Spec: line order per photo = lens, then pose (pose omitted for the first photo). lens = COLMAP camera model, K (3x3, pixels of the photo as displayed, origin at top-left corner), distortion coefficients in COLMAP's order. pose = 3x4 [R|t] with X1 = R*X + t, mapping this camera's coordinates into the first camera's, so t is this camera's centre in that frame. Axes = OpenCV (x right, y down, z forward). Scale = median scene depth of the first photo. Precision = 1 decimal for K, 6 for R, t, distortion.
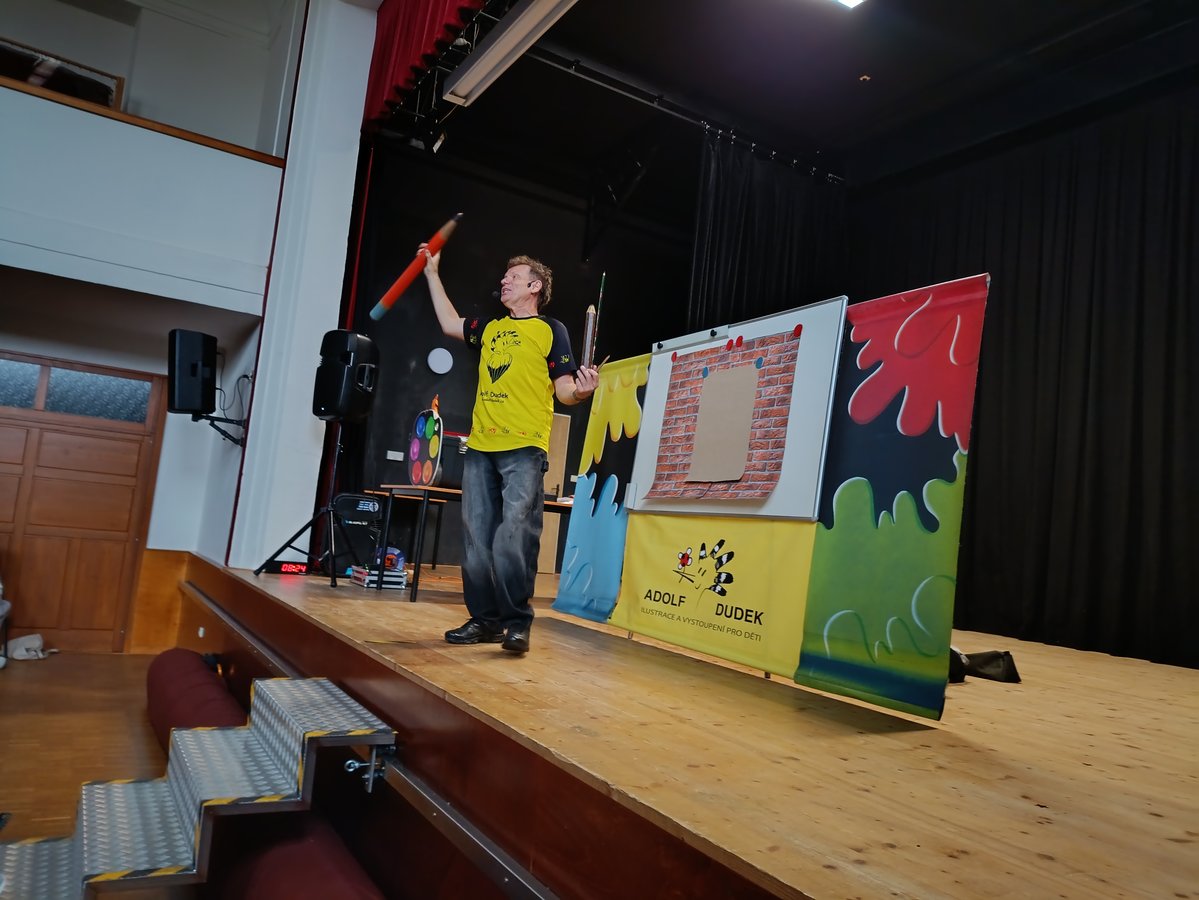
lens RADIAL K [[878.8, 0, 594.0], [0, 878.8, 446.8], [0, 0, 1]] dist [0.120512, -0.197195]
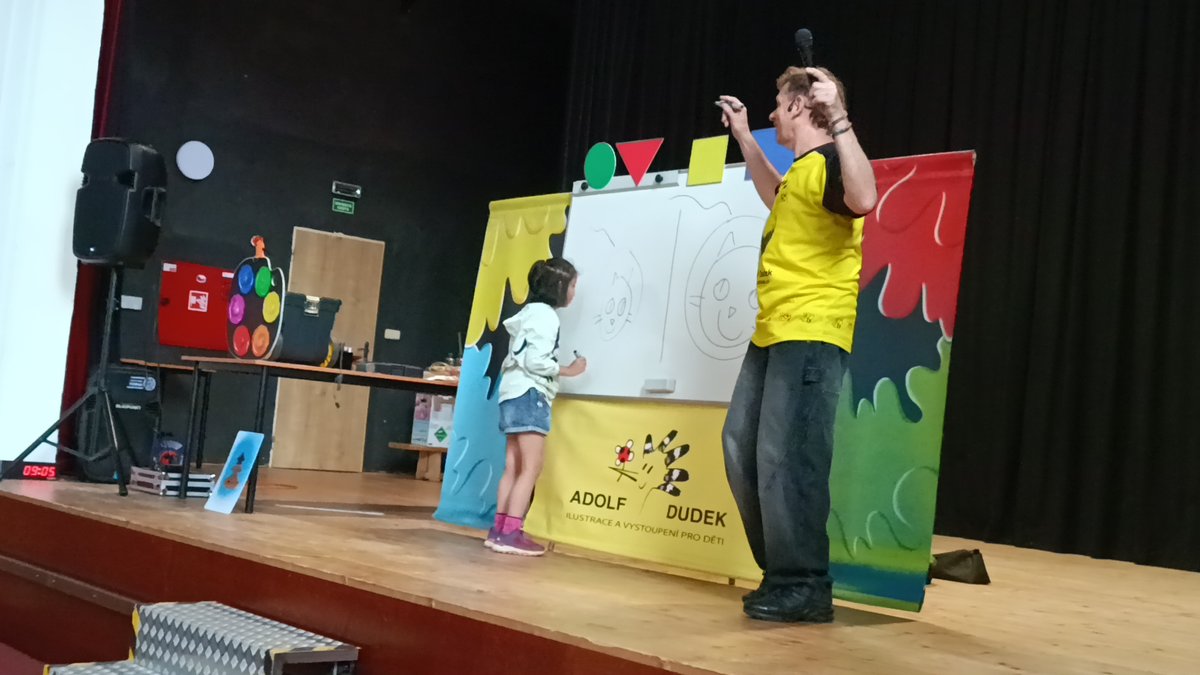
lens RADIAL K [[1457.2, 0, 604.4], [0, 1457.2, 339.9], [0, 0, 1]] dist [-0.025858, 0.309909]
pose [[0.982203, -0.000103, 0.187822, -0.170283], [-0.010009, 0.998550, 0.052888, -0.050763], [-0.187556, -0.053827, 0.980778, -0.328955]]
